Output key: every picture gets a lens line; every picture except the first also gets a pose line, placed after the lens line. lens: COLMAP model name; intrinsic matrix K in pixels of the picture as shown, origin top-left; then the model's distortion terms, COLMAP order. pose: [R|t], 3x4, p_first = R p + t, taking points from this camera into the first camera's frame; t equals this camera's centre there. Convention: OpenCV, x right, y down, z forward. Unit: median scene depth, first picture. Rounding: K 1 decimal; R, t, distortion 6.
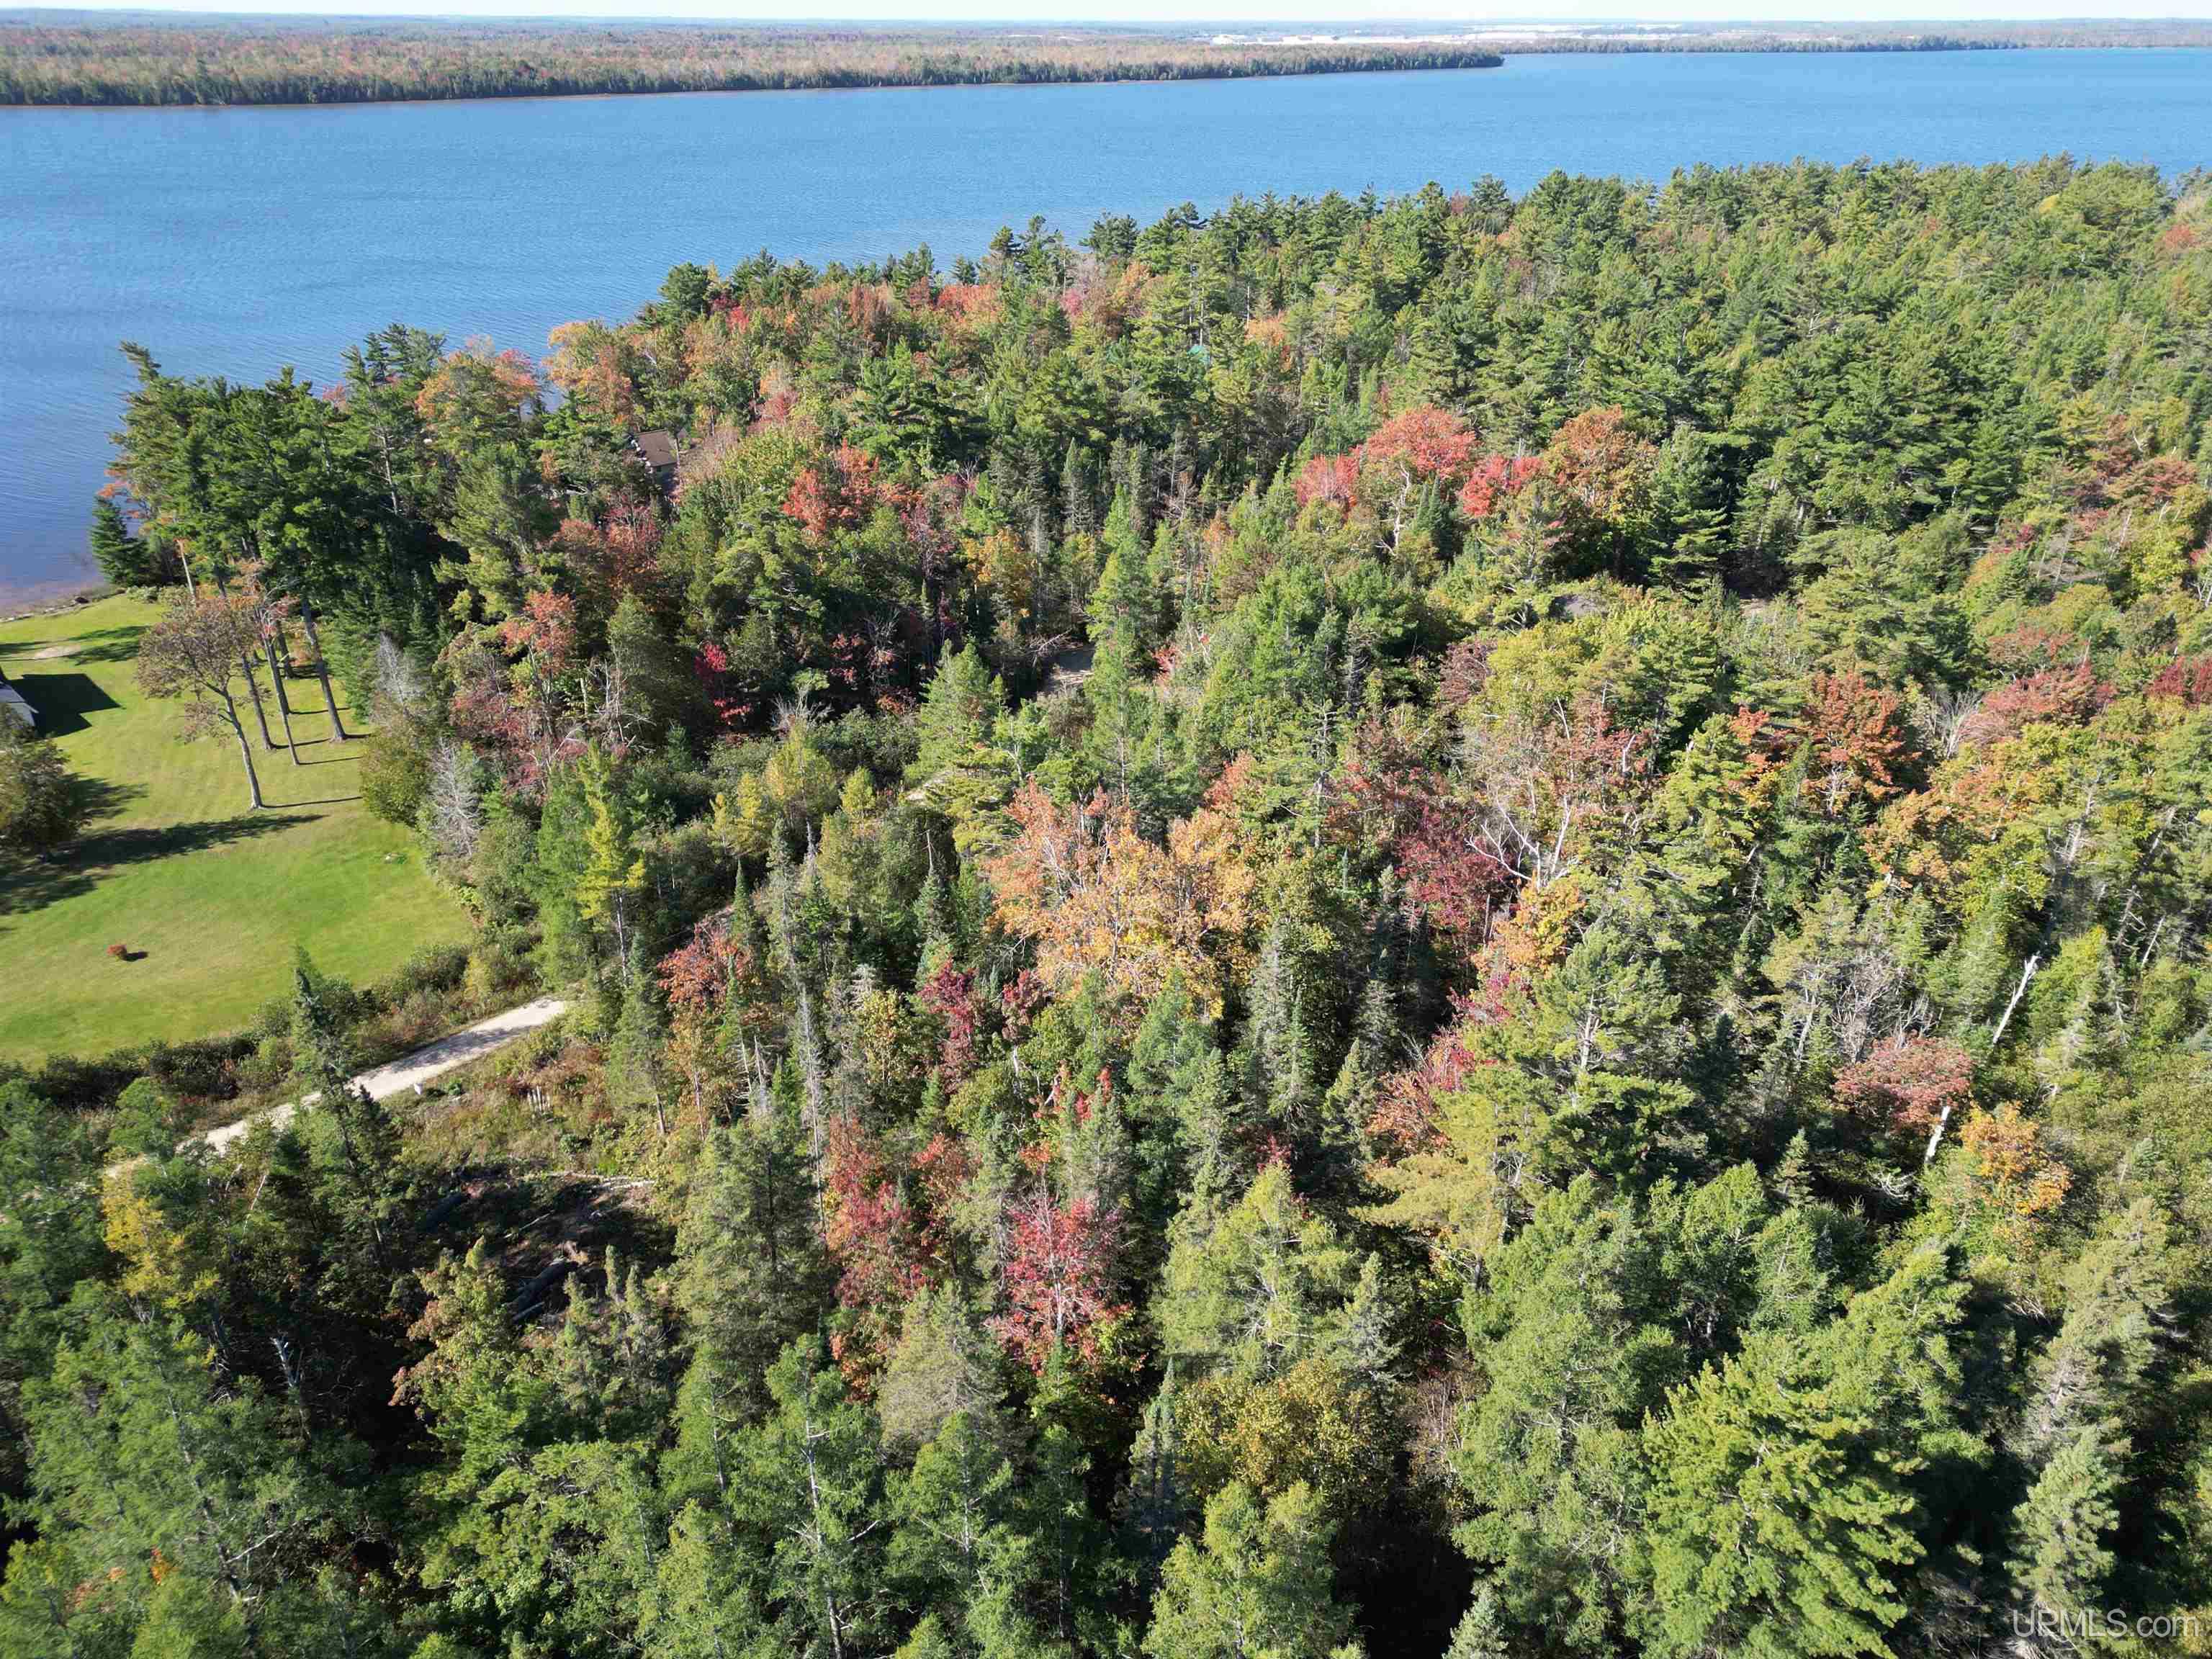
lens RADIAL K [[1540.1, 0, 1058.9], [0, 1540.1, 836.2], [0, 0, 1]] dist [0.072404, -0.064011]
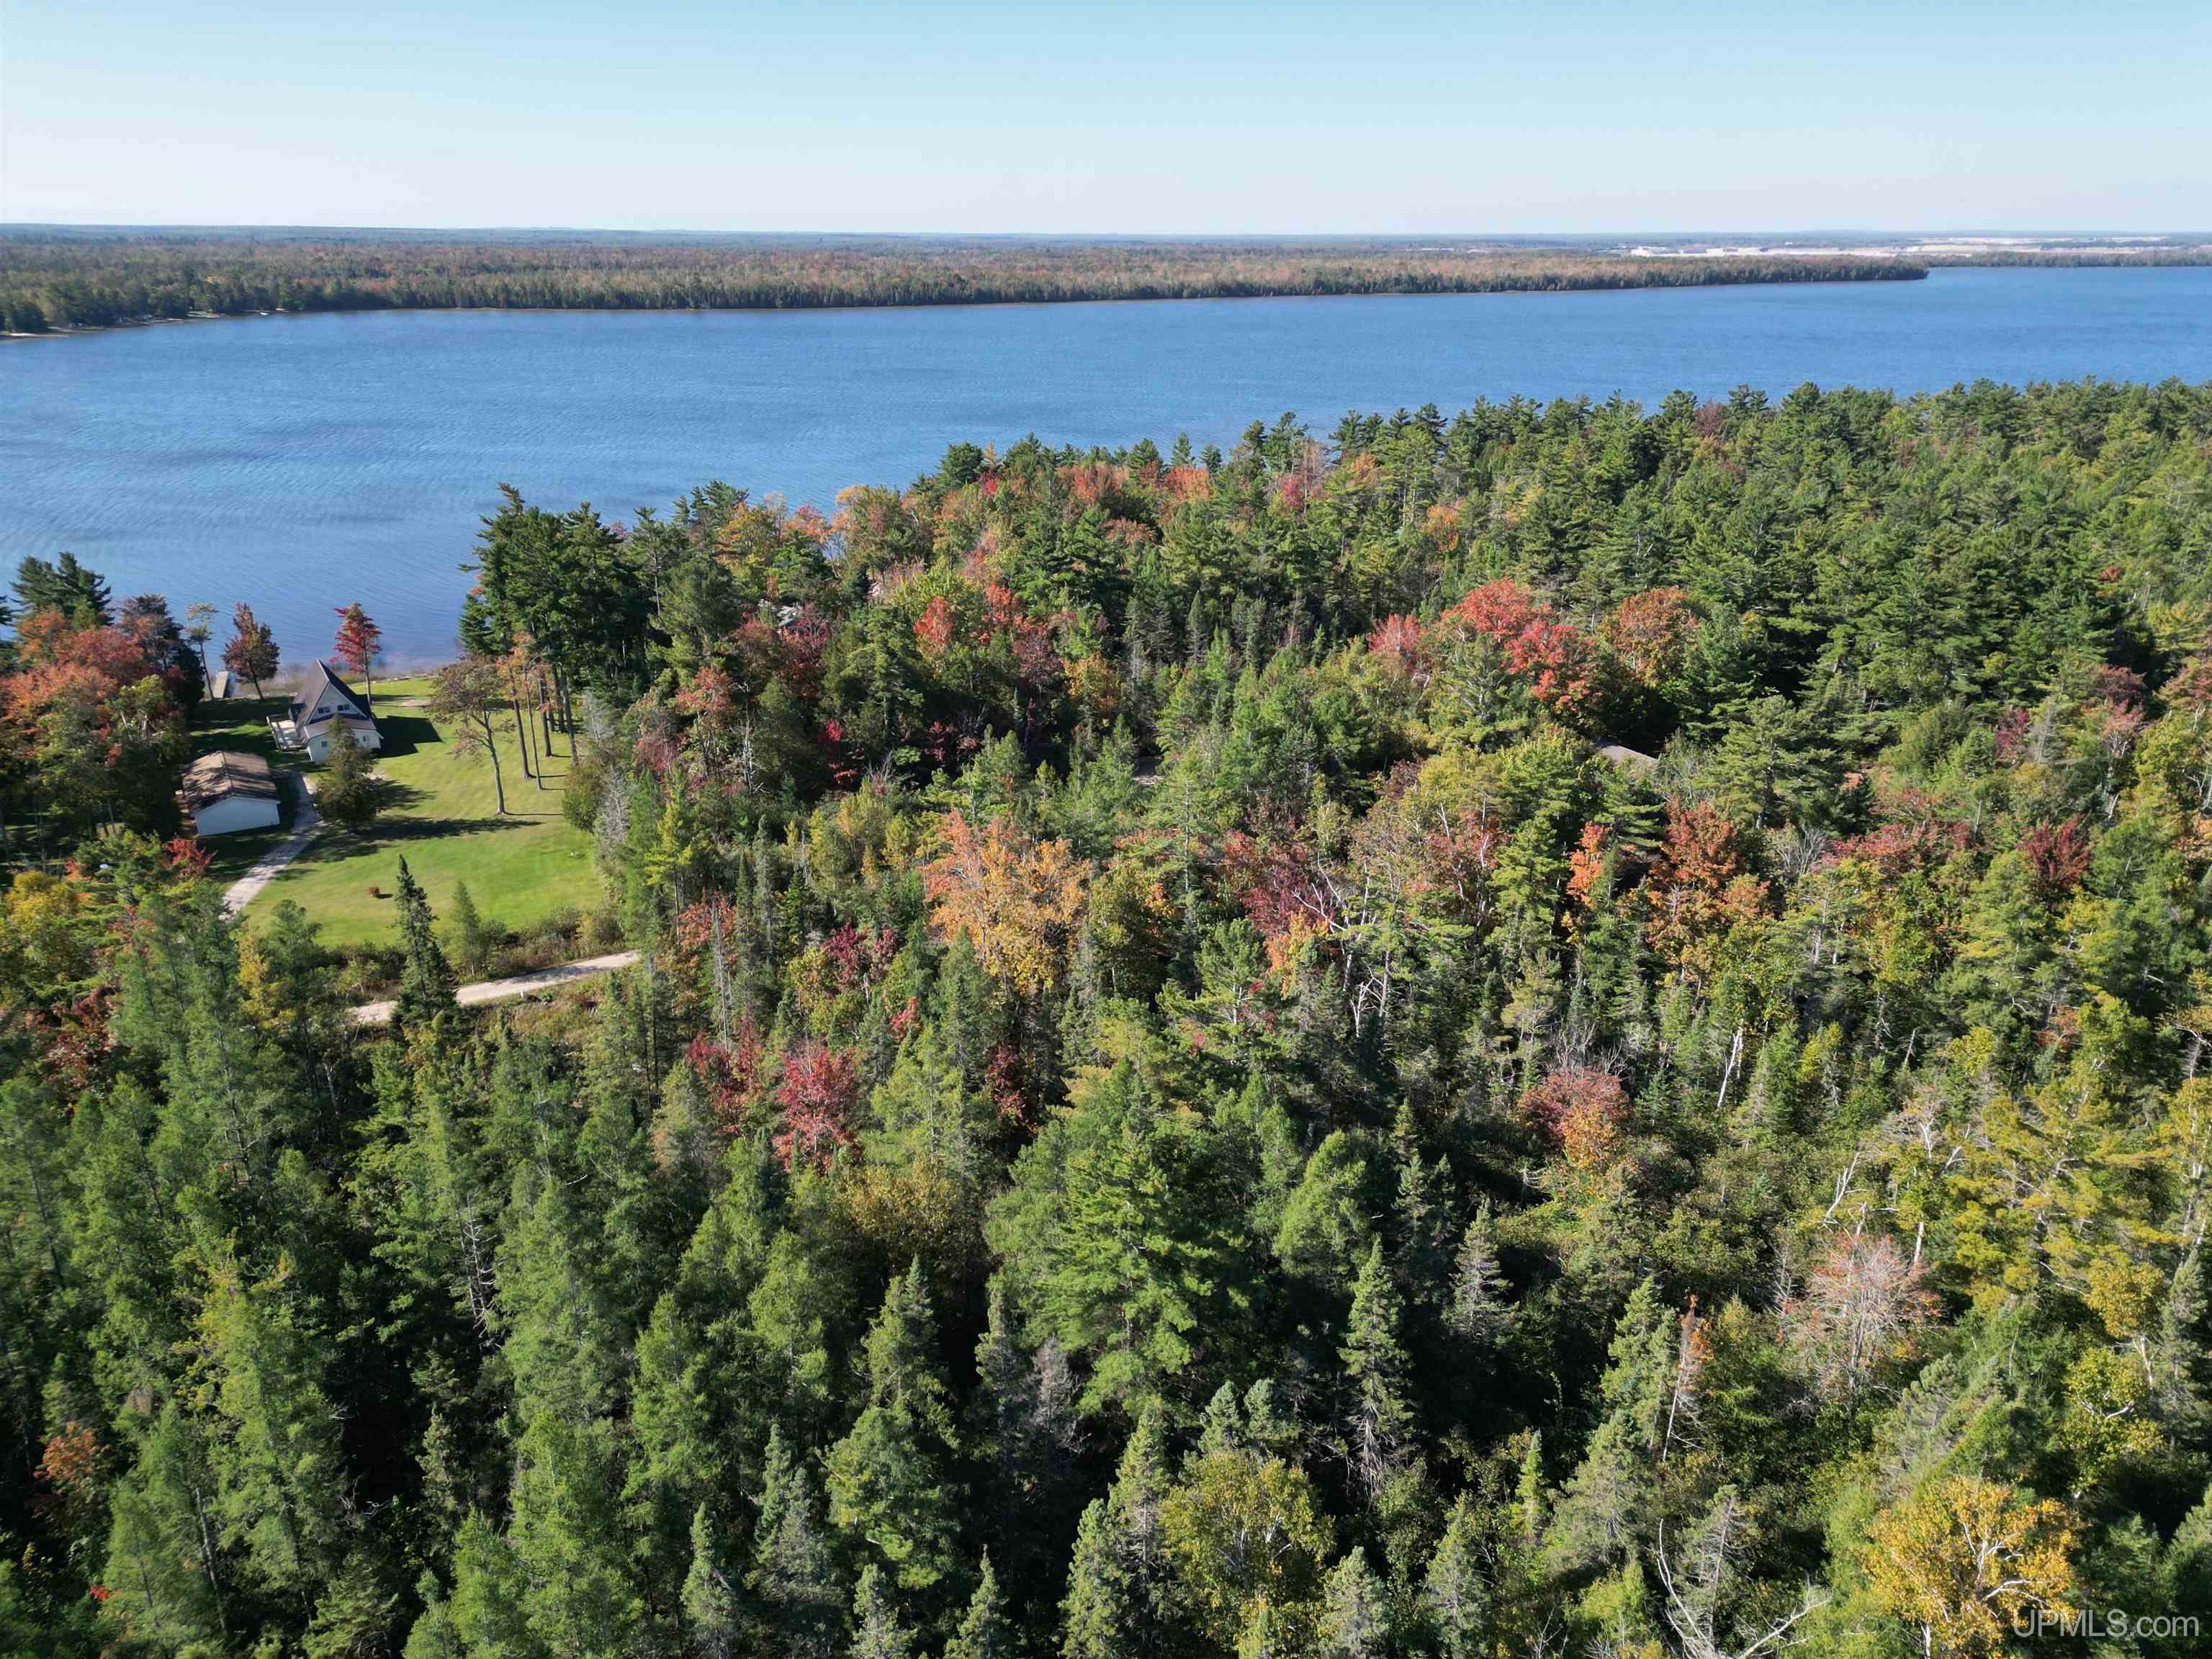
lens RADIAL K [[1540.1, 0, 1058.9], [0, 1540.1, 836.2], [0, 0, 1]] dist [0.072404, -0.064011]
pose [[0.967225, 0.092378, -0.236522, 0.206735], [-0.118156, 0.988225, -0.097211, 0.056494], [0.224757, 0.121971, 0.966751, -0.142437]]
